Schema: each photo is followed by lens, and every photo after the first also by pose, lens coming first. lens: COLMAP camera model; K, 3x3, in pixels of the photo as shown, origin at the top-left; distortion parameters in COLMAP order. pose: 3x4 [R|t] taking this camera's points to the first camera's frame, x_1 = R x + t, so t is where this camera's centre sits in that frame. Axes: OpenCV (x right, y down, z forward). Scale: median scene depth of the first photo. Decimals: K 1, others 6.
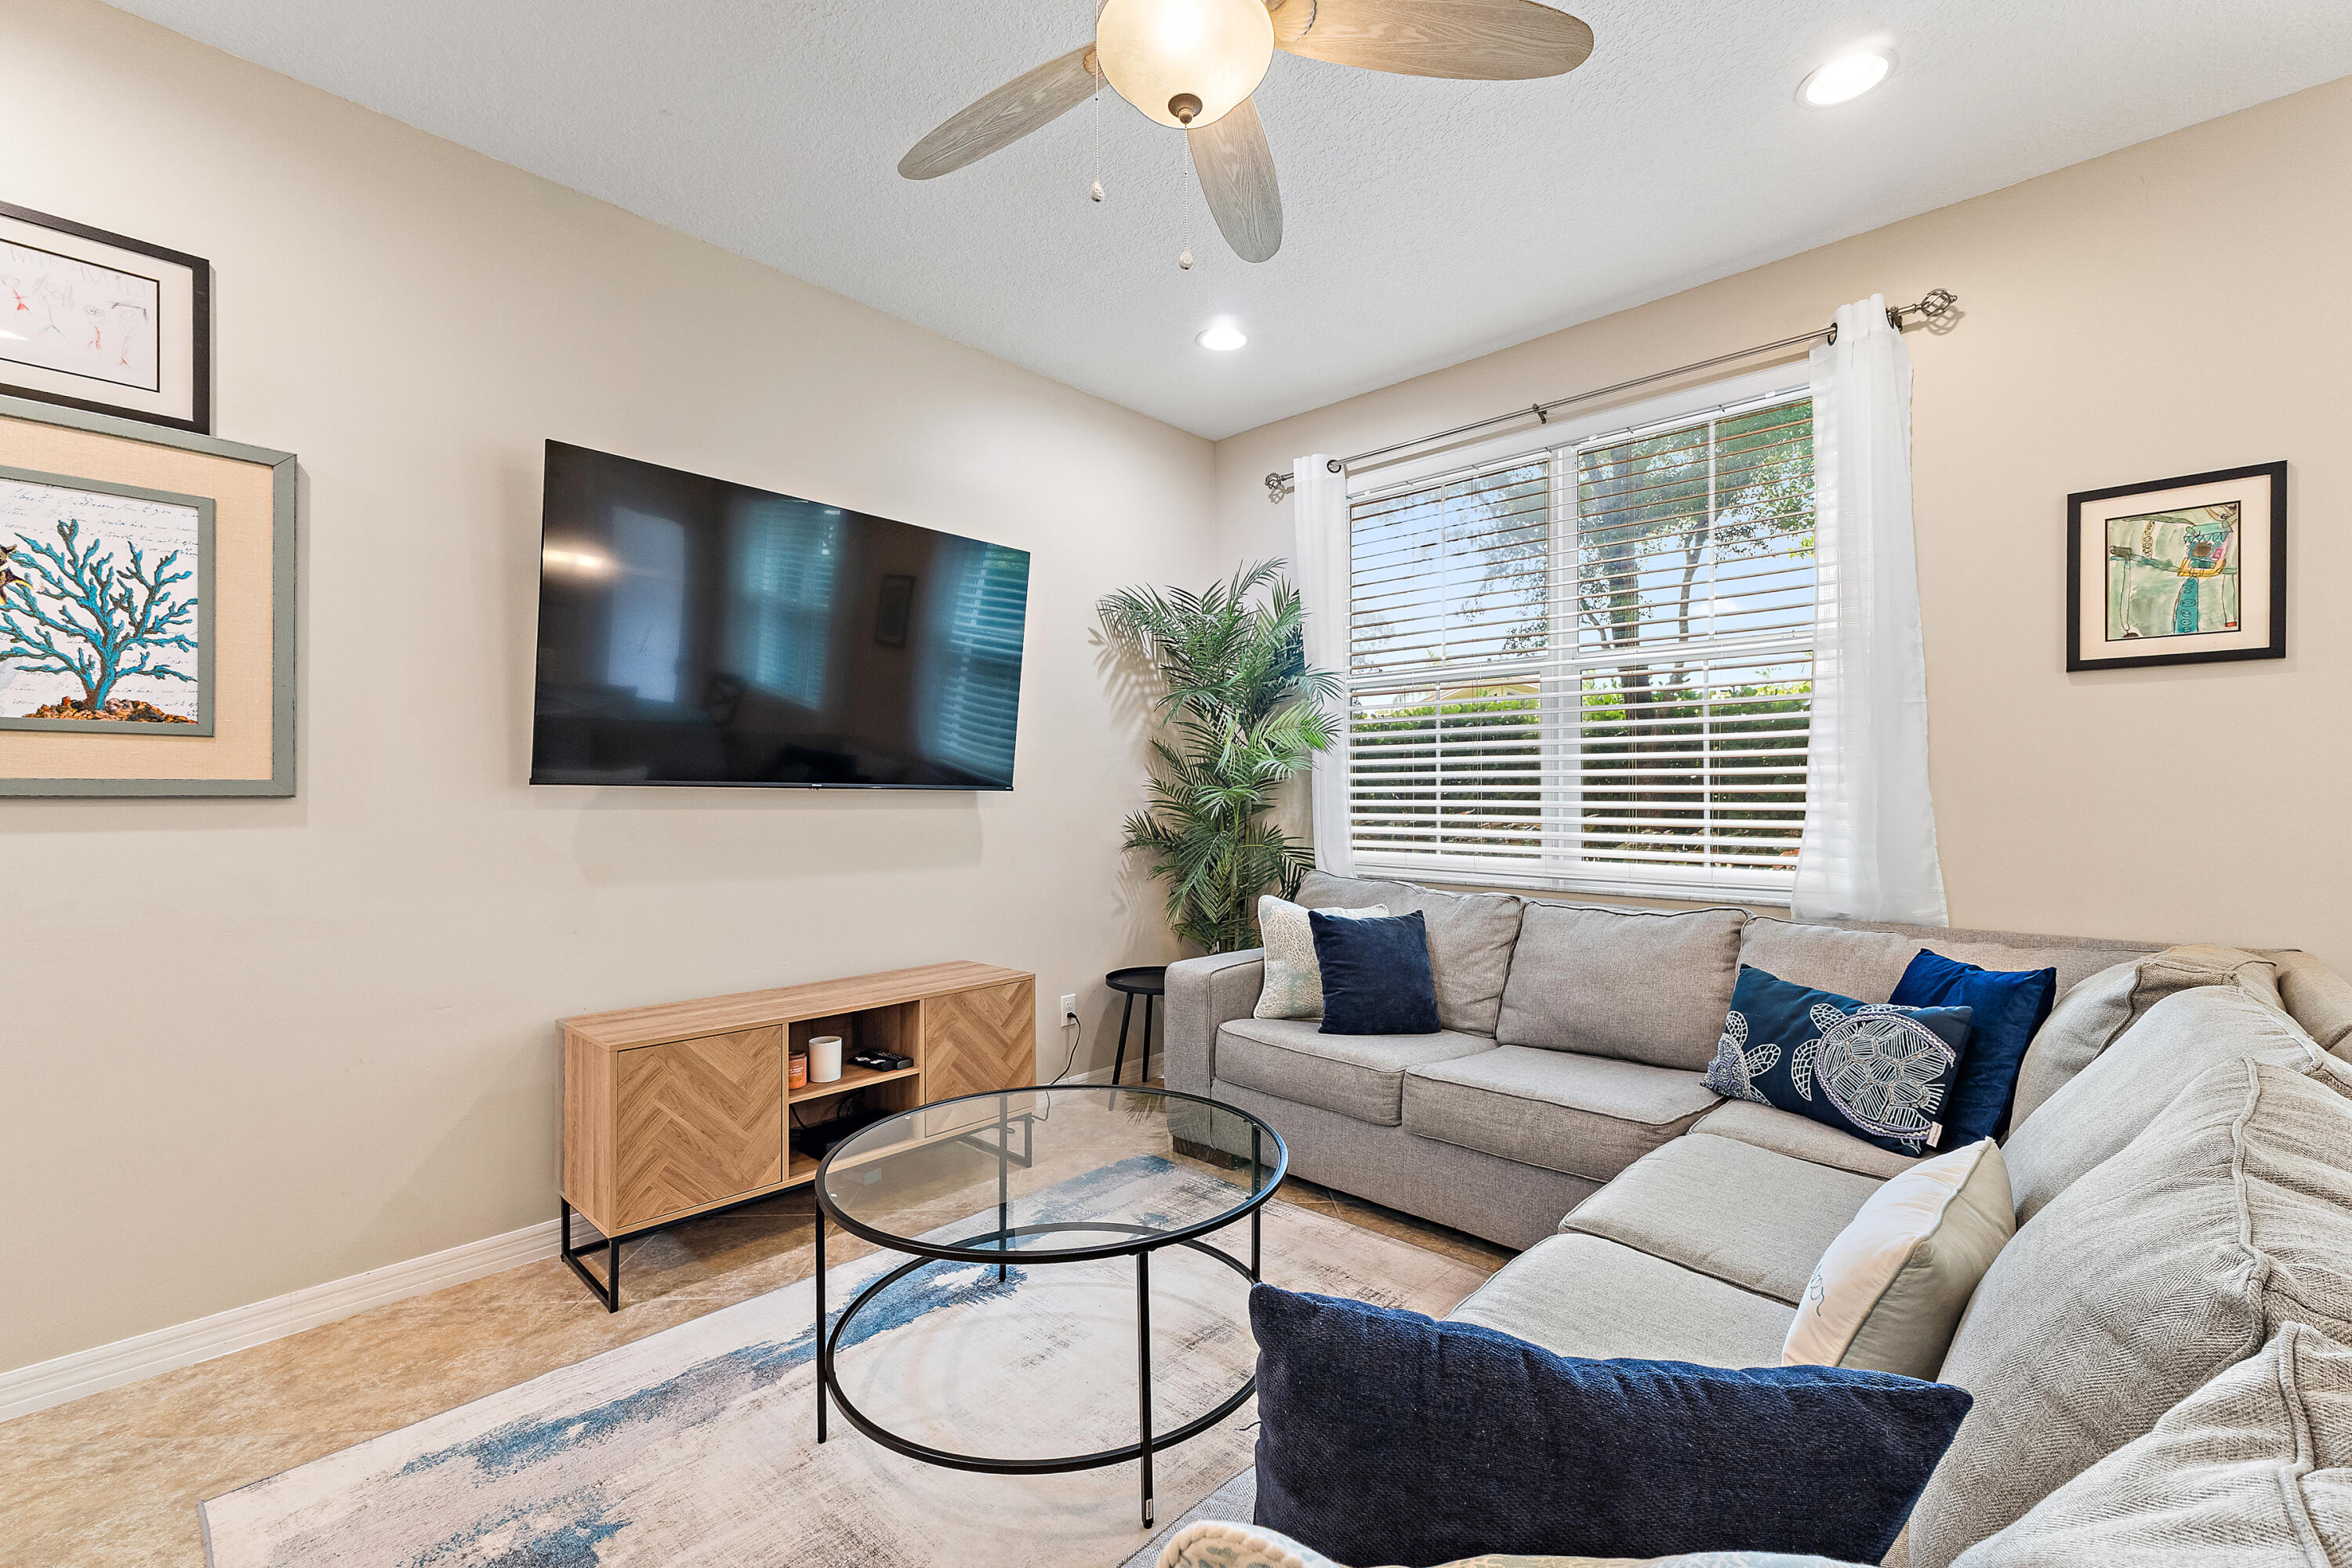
lens RADIAL K [[998.0, 0, 1193.5], [0, 998.0, 798.2], [0, 0, 1]] dist [0.001710, 0.001314]
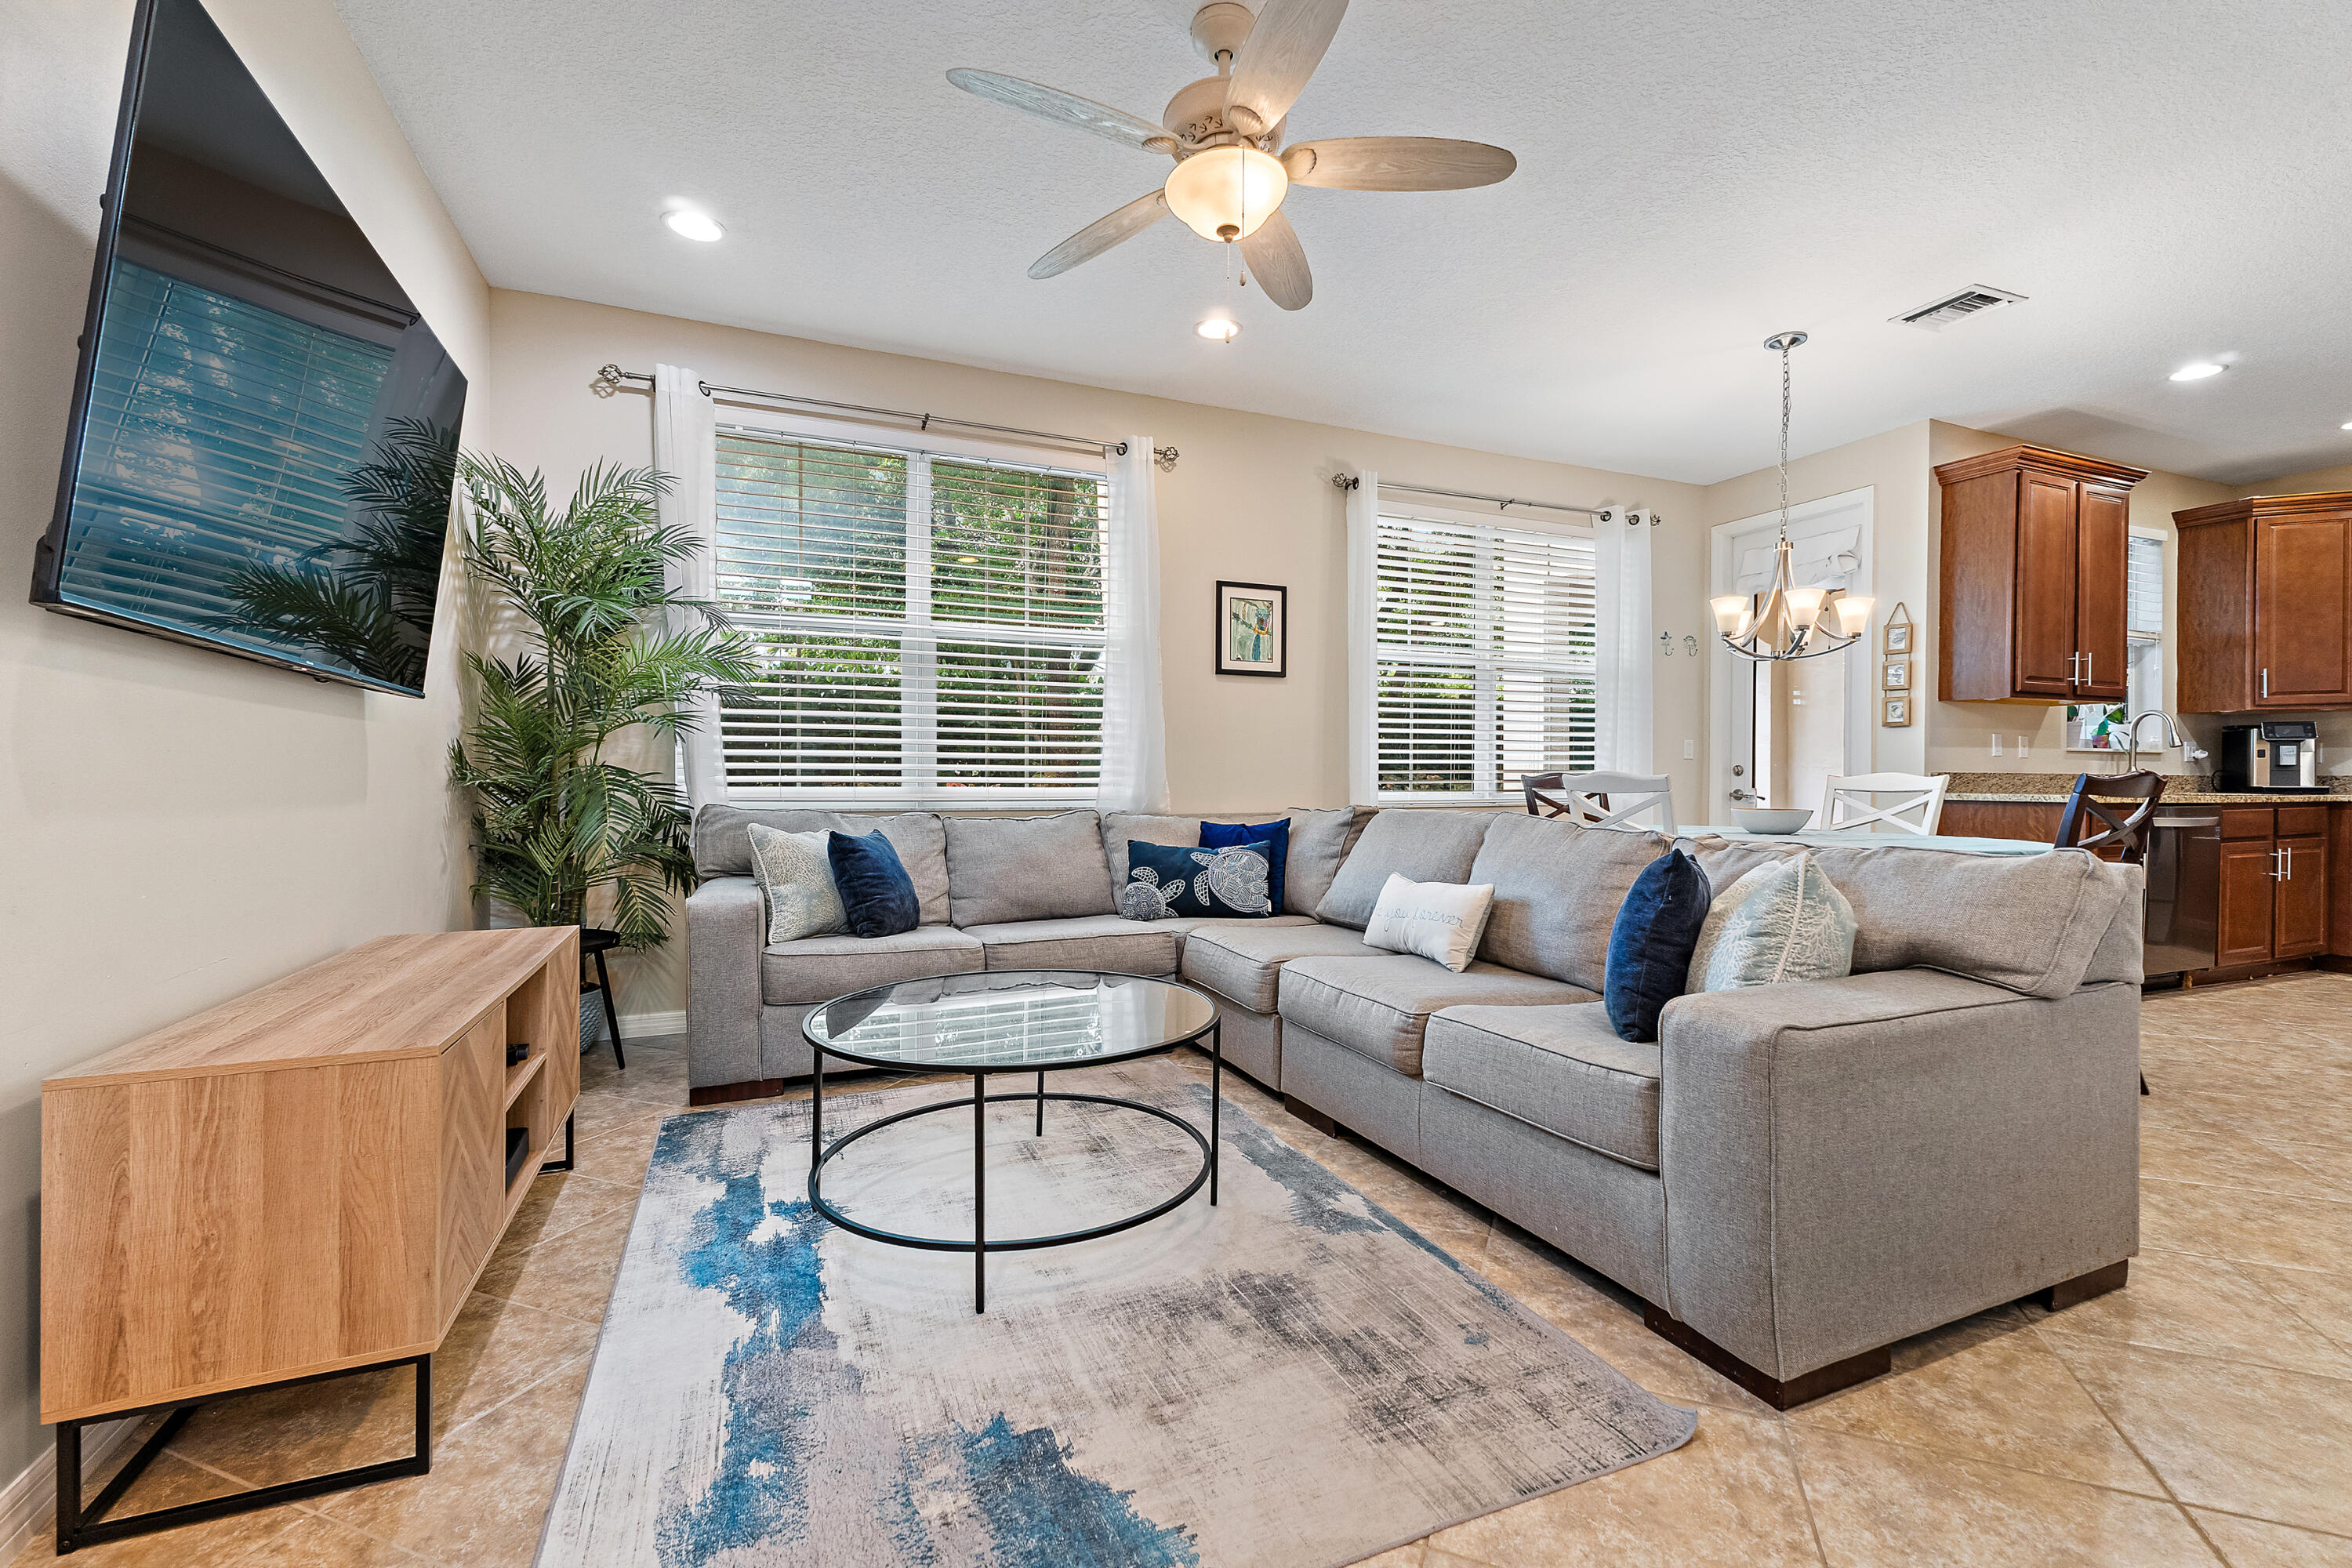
lens RADIAL K [[998.0, 0, 1179.5], [0, 998.0, 780.5], [0, 0, 1]] dist [0.001710, 0.001314]
pose [[0.414162, 0.000336, 0.910203, -0.702749], [-0.000527, 1.000000, -0.000129, 0.060169], [-0.910203, -0.000426, 0.414162, 0.229606]]
